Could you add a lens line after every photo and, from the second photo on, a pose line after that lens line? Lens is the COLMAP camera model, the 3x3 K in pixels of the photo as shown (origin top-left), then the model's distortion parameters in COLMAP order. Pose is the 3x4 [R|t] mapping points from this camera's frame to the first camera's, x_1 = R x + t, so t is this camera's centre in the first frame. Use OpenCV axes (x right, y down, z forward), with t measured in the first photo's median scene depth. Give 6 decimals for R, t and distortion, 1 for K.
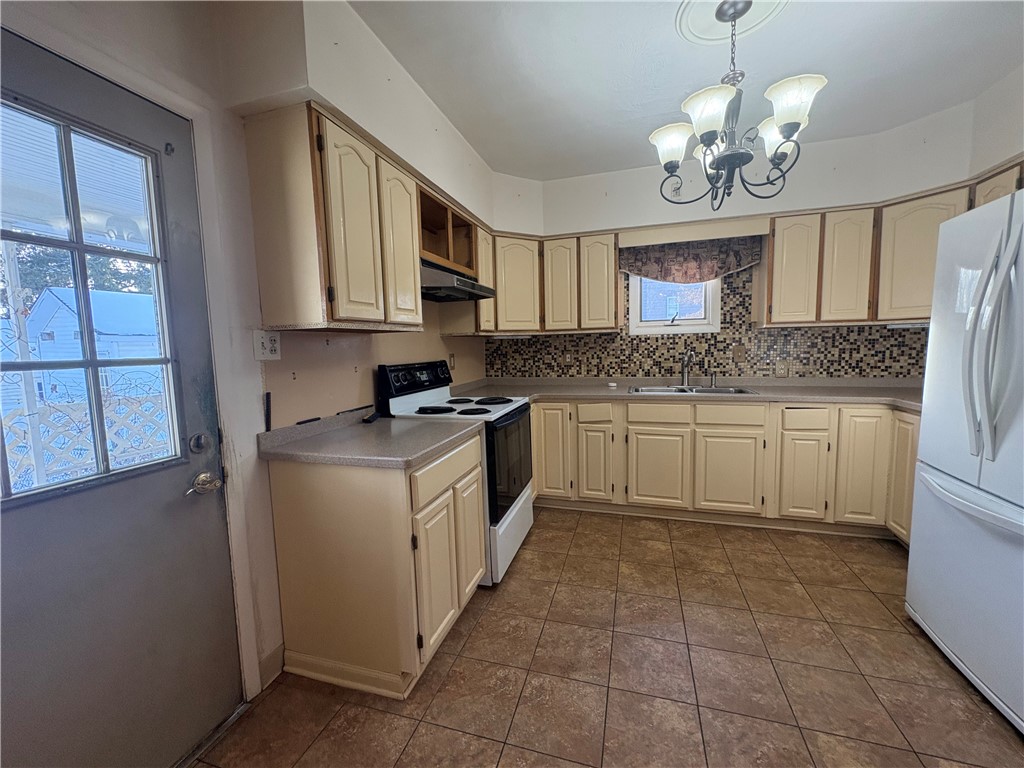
lens RADIAL K [[408.7, 0, 514.0], [0, 408.7, 384.2], [0, 0, 1]] dist [0.002278, 0.000267]
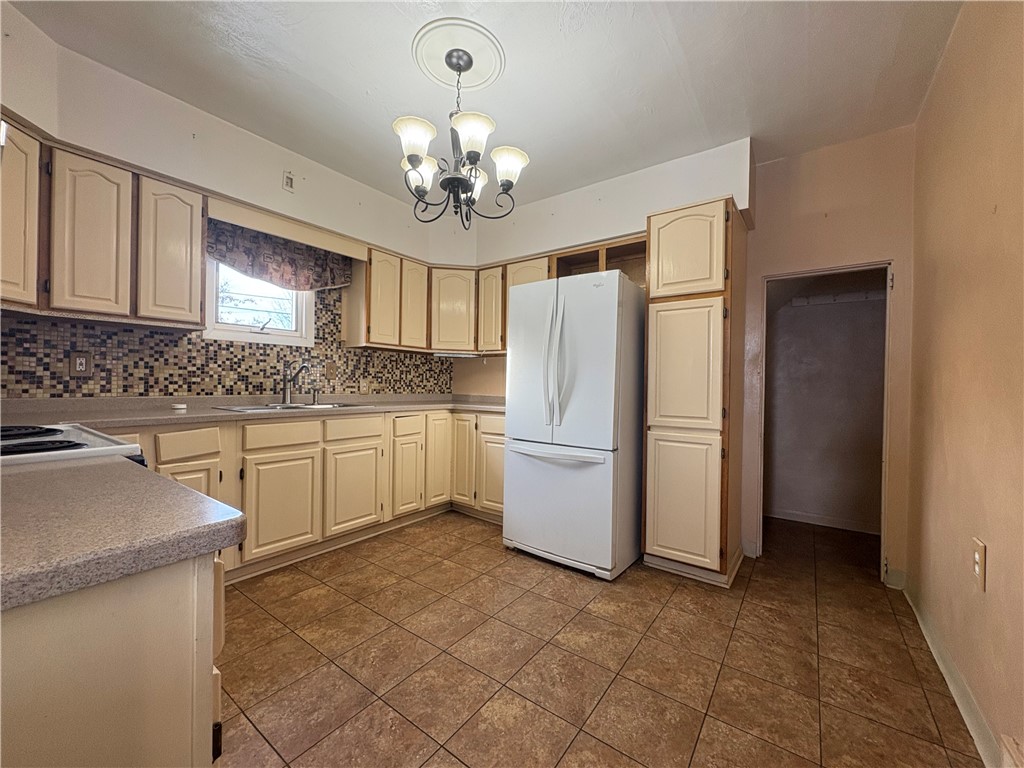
lens RADIAL K [[408.7, 0, 513.4], [0, 408.7, 384.1], [0, 0, 1]] dist [0.002278, 0.000267]
pose [[0.330528, 0.028663, 0.943361, -0.257900], [0.065924, 0.996396, -0.053372, 0.042816], [-0.941491, 0.079831, 0.327447, 0.281599]]
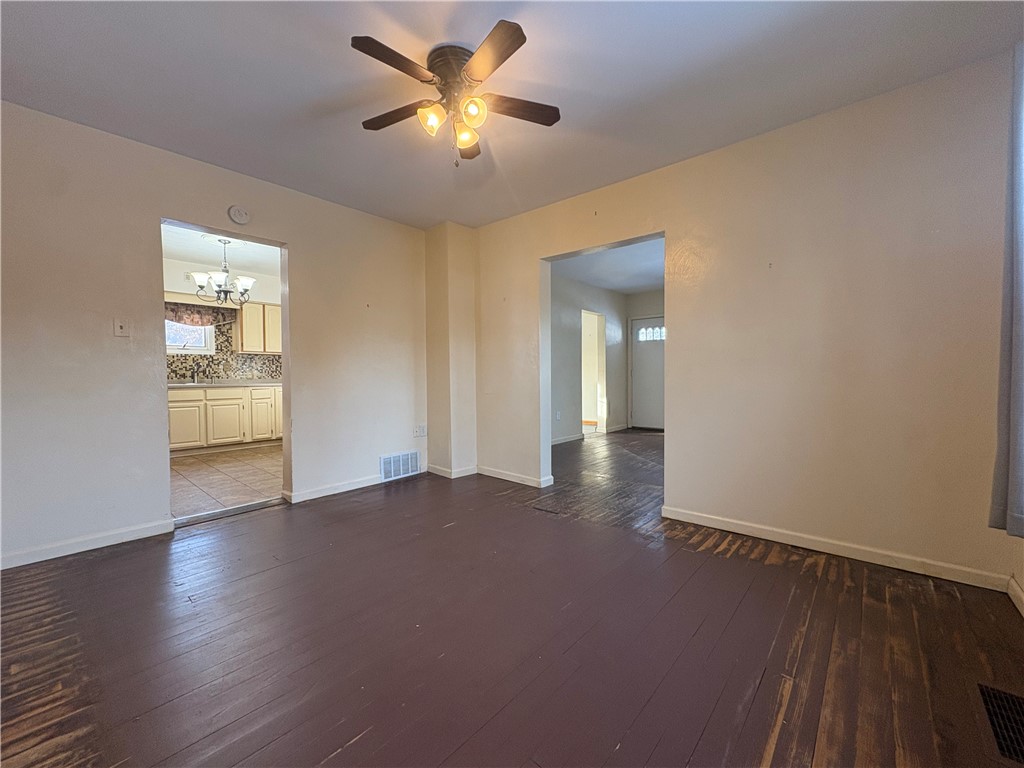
lens RADIAL K [[408.7, 0, 513.3], [0, 408.7, 384.3], [0, 0, 1]] dist [0.002278, 0.000267]
pose [[0.415079, 0.001416, 0.909784, -0.665579], [0.083545, 0.995714, -0.039666, 0.206853], [-0.905941, 0.092473, 0.413182, -1.044244]]
